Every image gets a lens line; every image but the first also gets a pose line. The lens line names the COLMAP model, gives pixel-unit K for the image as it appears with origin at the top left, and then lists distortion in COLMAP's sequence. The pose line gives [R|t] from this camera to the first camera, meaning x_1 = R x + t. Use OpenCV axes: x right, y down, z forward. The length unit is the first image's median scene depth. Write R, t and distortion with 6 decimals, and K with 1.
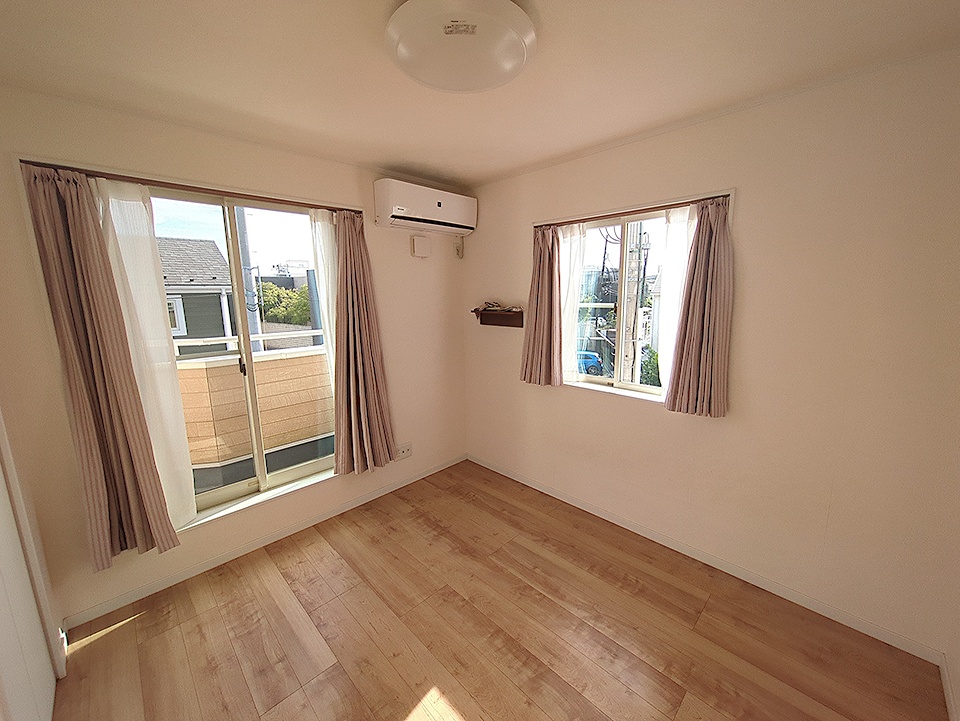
lens RADIAL K [[369.6, 0, 478.4], [0, 369.6, 360.0], [0, 0, 1]] dist [-0.016778, -0.000444]
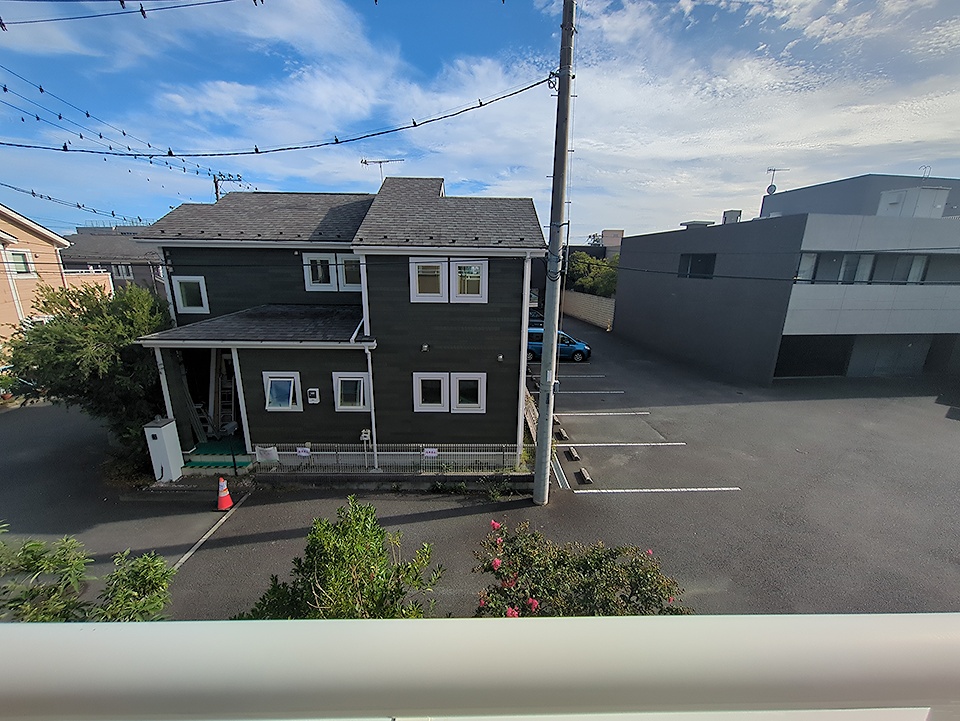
lens RADIAL K [[369.6, 0, 486.1], [0, 369.6, 363.6], [0, 0, 1]] dist [-0.016778, -0.000444]
pose [[0.727347, 0.200748, -0.656252, -0.143966], [-0.146126, 0.979634, 0.137714, -0.041248], [0.670532, -0.004270, 0.741868, 0.273706]]
